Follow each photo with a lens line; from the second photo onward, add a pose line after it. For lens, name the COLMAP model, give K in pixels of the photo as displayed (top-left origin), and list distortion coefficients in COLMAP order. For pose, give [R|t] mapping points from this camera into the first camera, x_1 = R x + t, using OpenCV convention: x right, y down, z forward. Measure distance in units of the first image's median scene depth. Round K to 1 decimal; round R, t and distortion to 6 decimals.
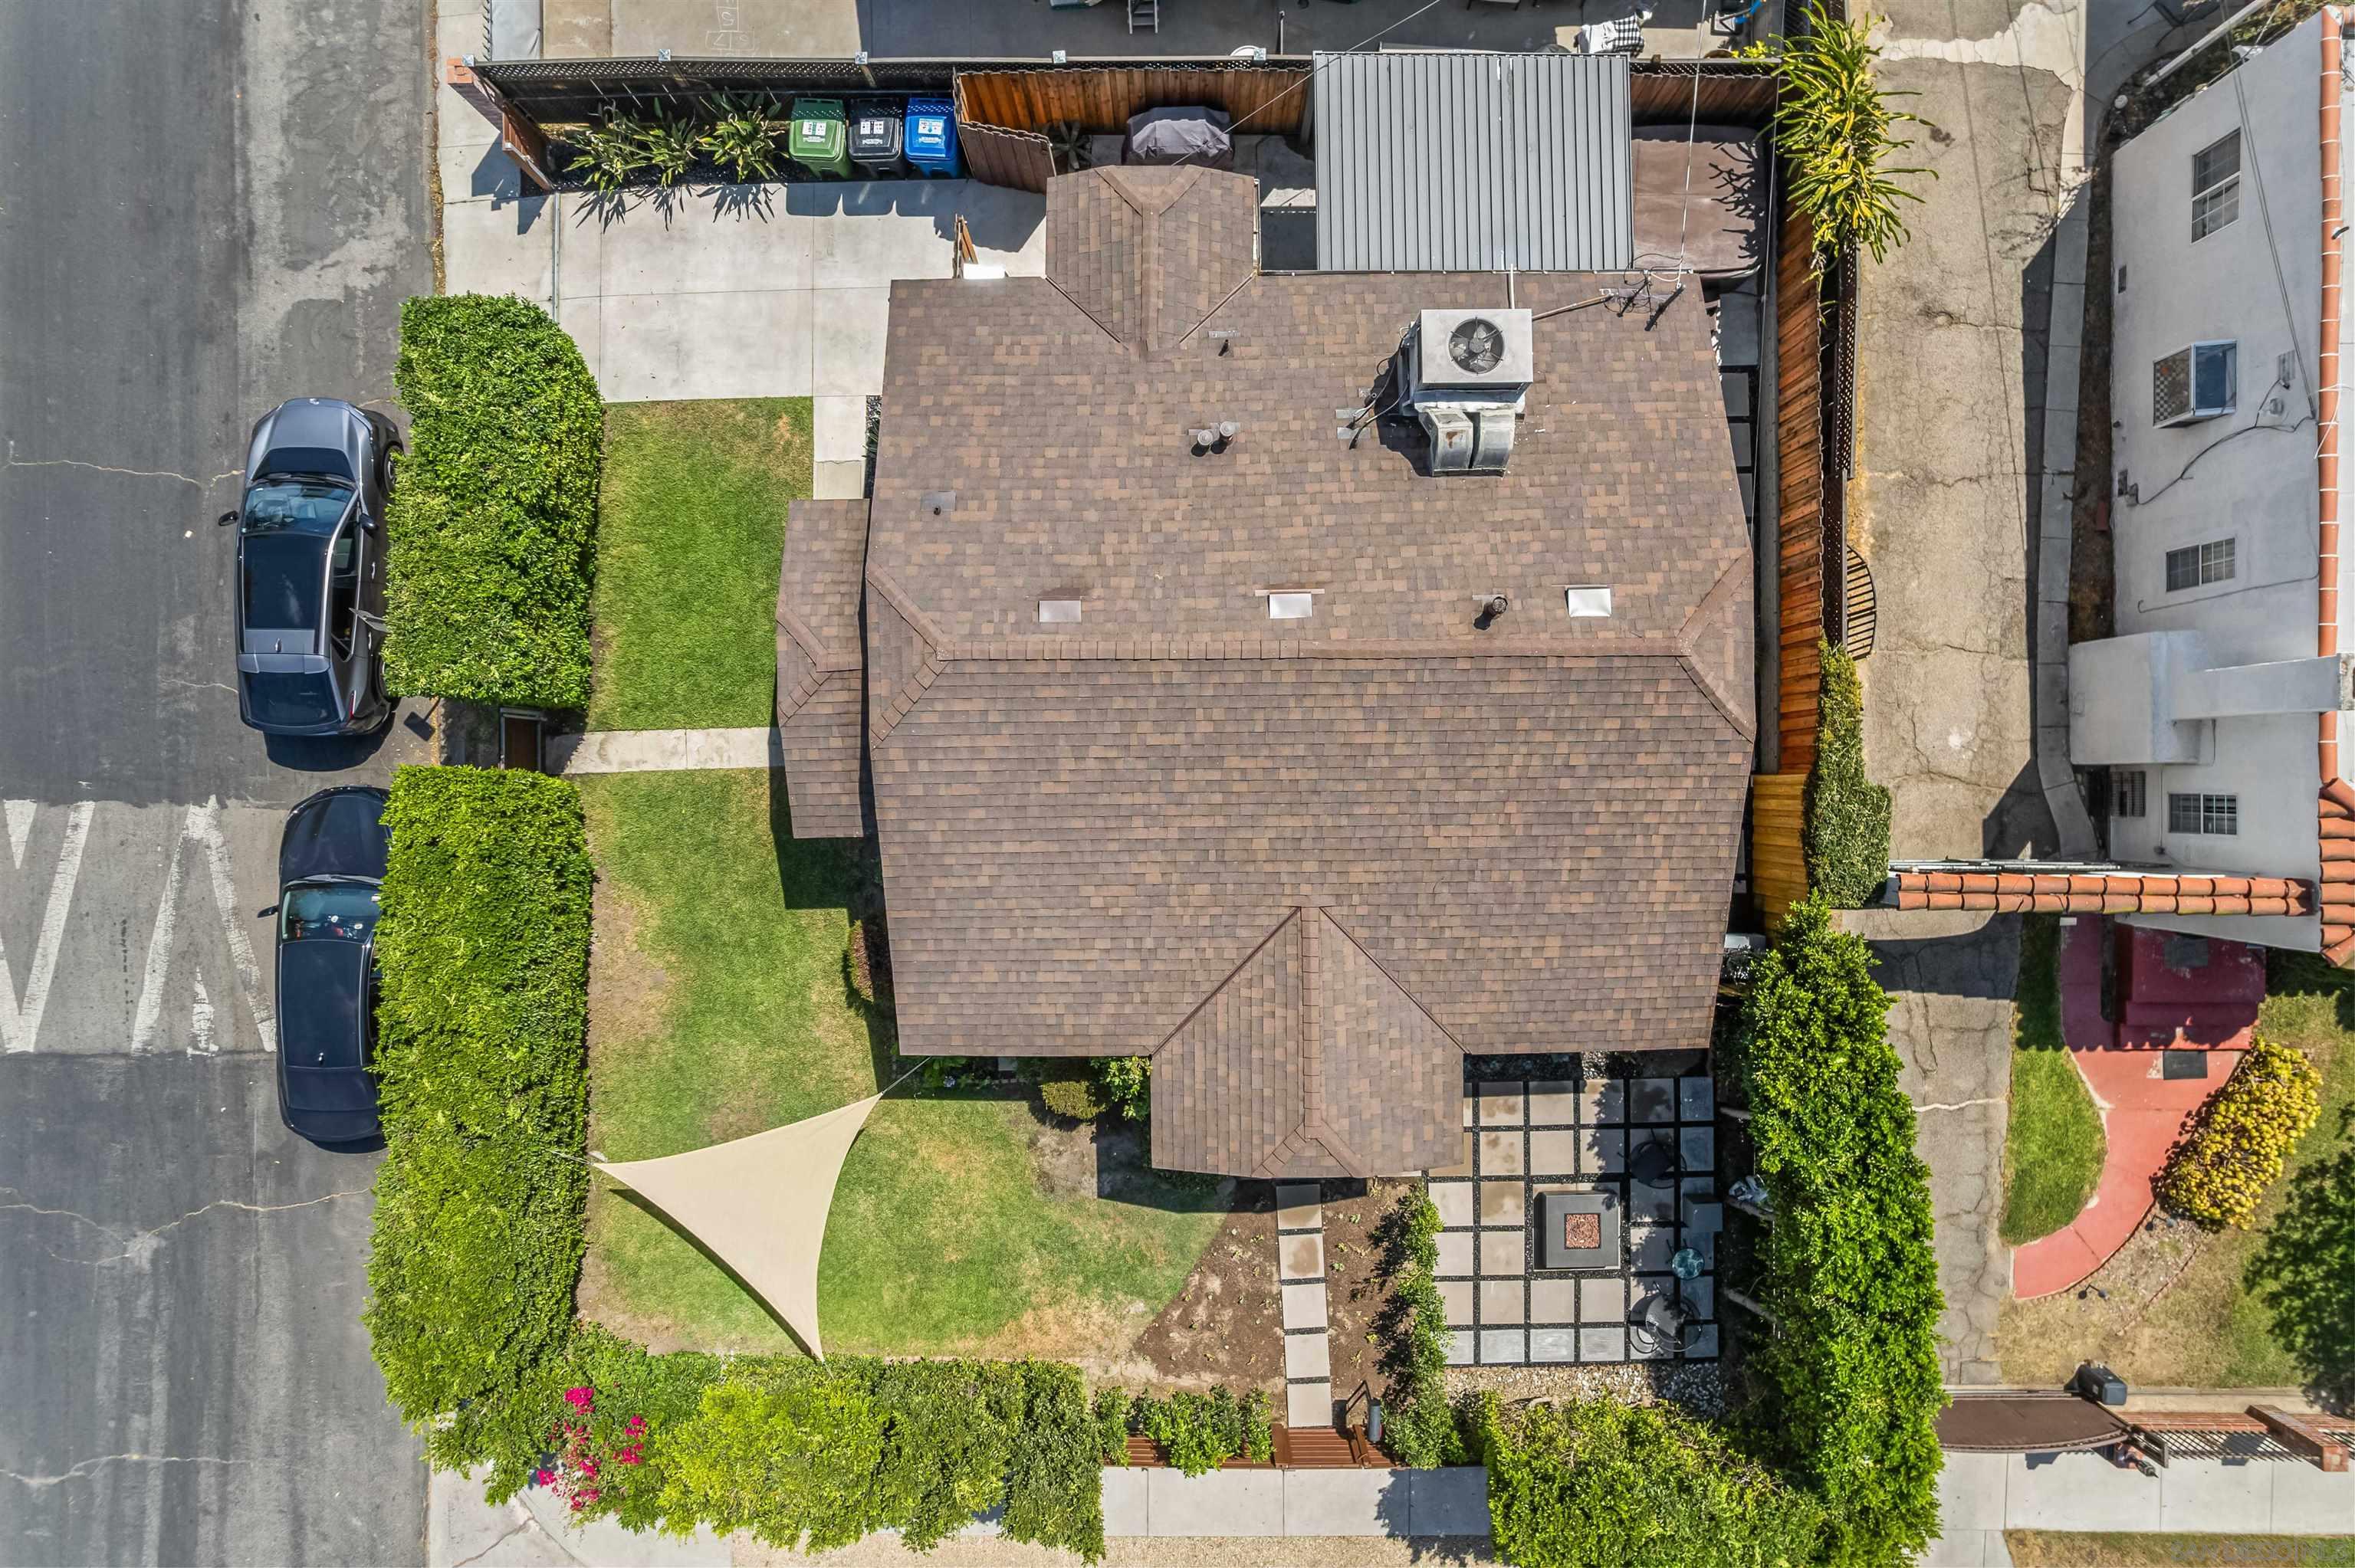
lens RADIAL K [[1483.4, 0, 1161.0], [0, 1483.4, 785.7], [0, 0, 1]] dist [-0.035518, 0.034998]
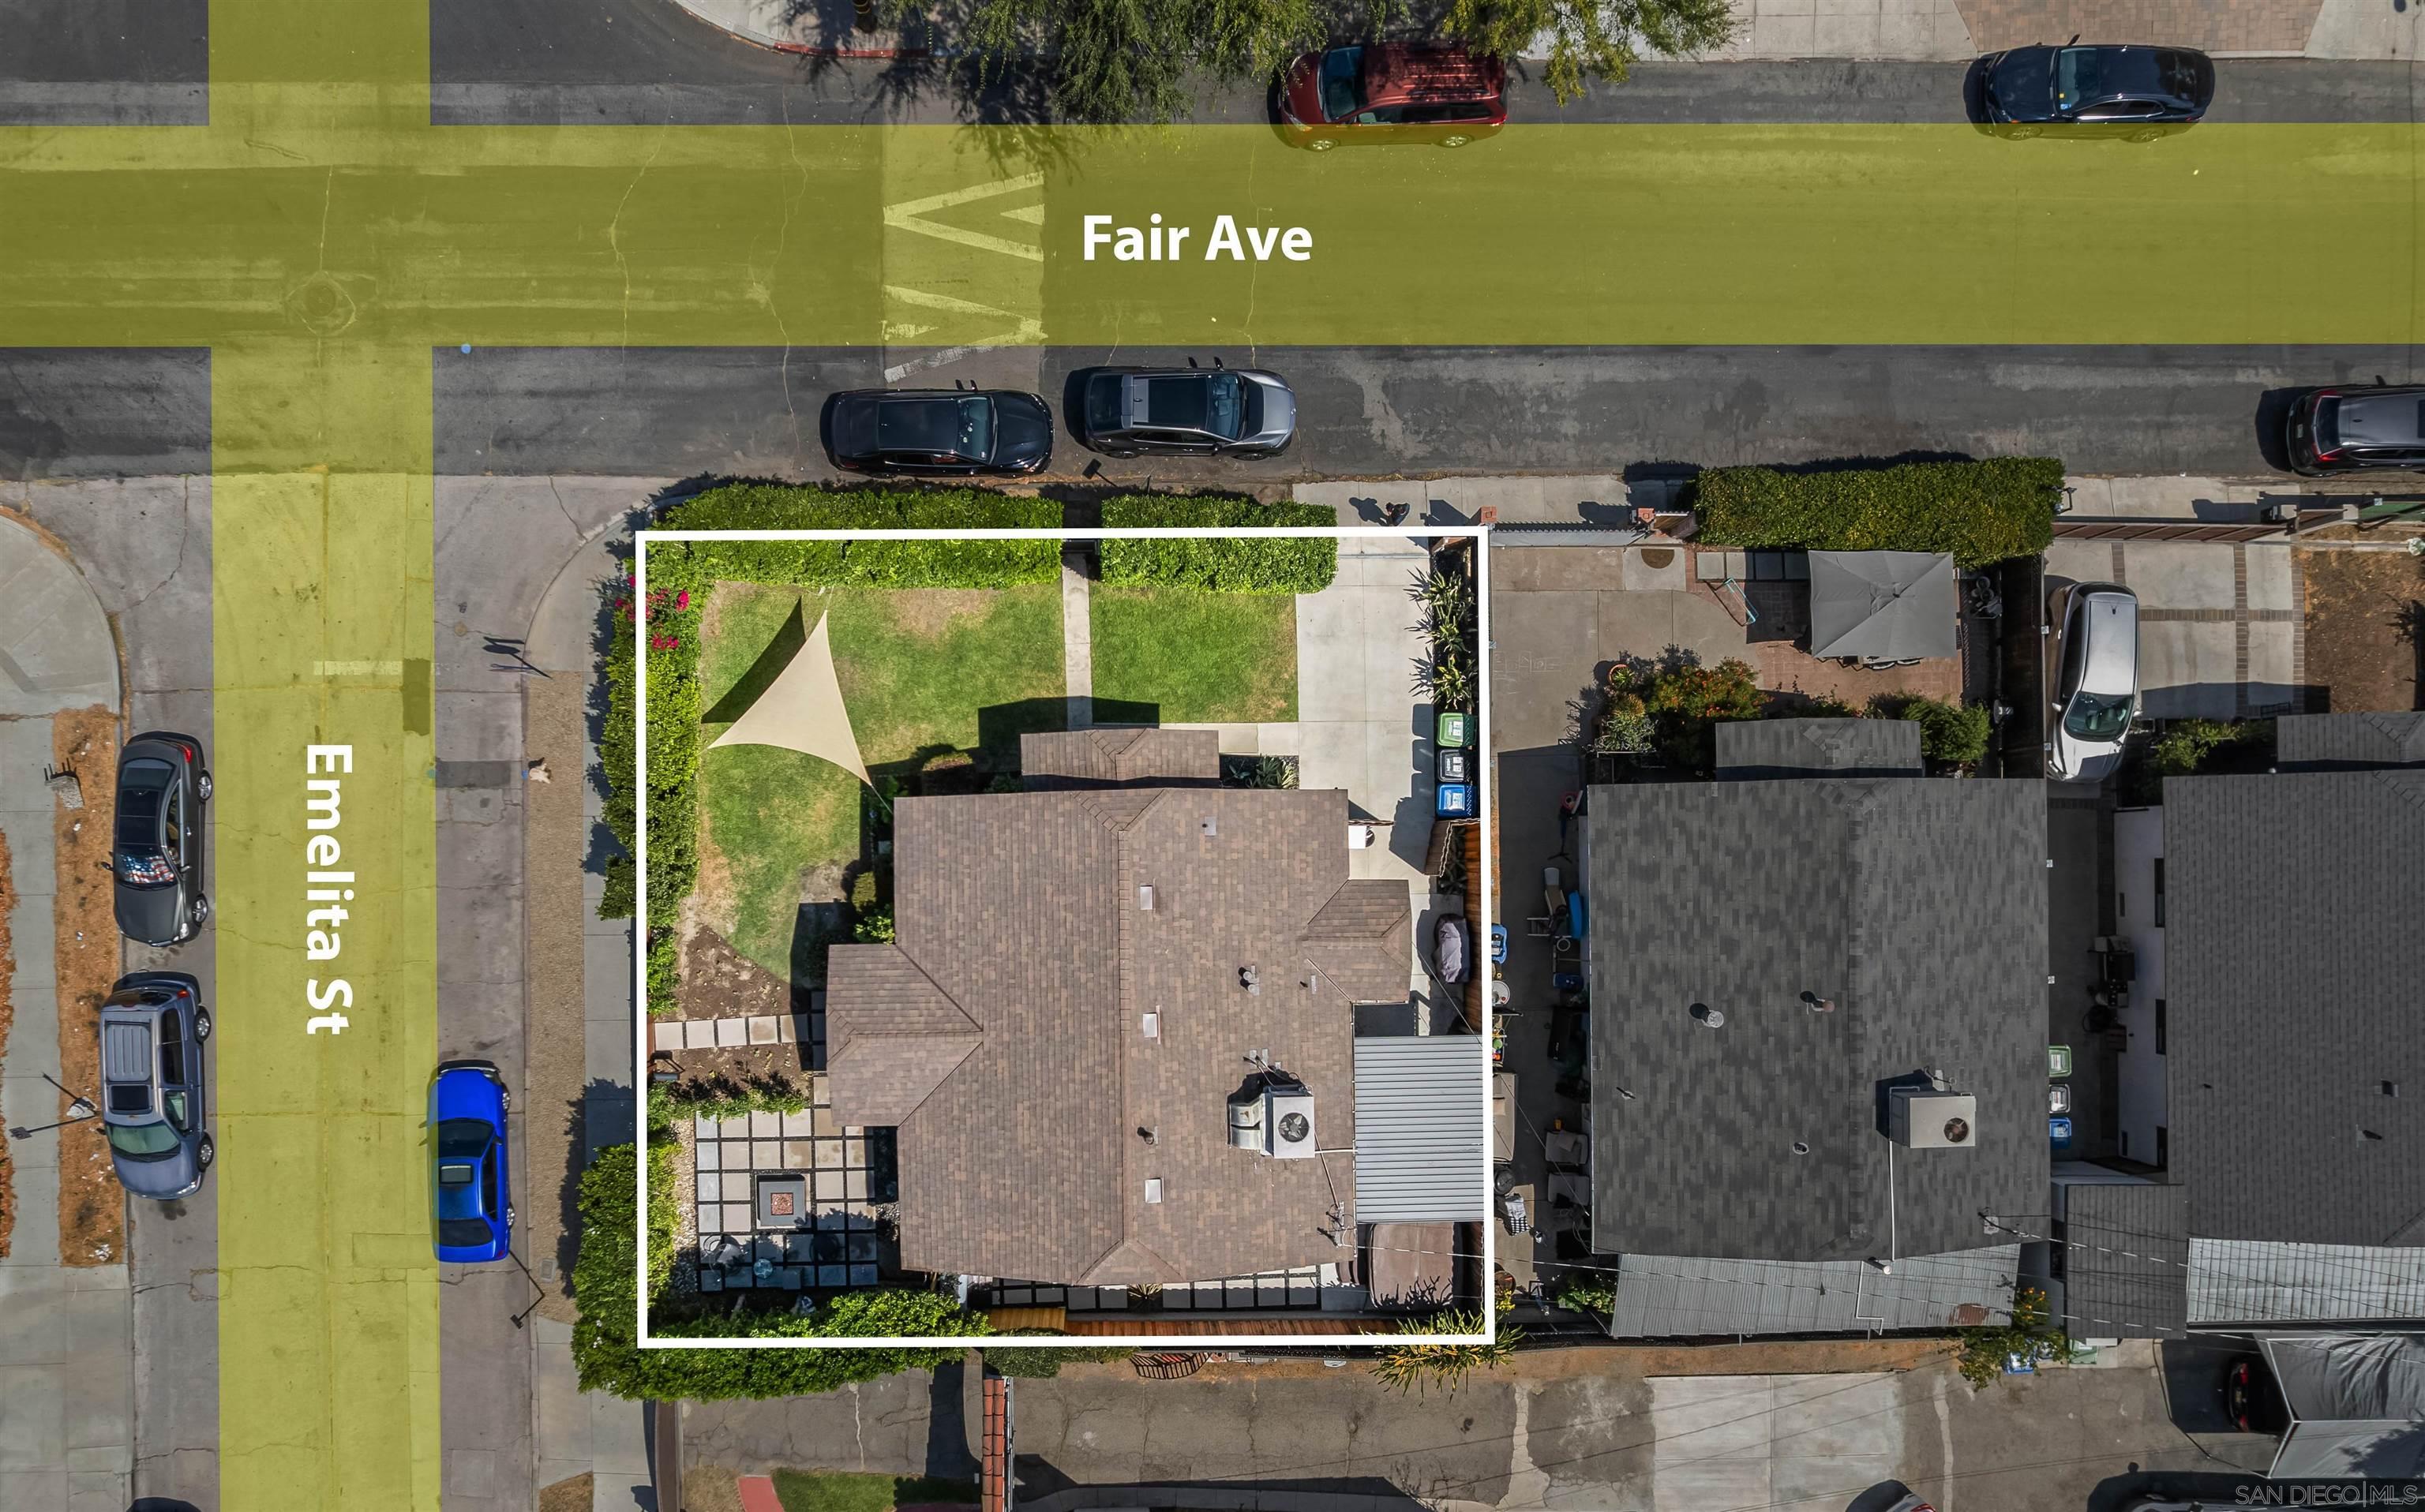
lens RADIAL K [[2596.9, 0, 1212.8], [0, 2596.9, 760.3], [0, 0, 1]] dist [0.003840, 0.000000]
pose [[0.005194, 0.999829, 0.017748, -0.245938], [-0.999893, 0.005435, -0.013557, -0.132452], [-0.013651, -0.017676, 0.999751, -1.823126]]
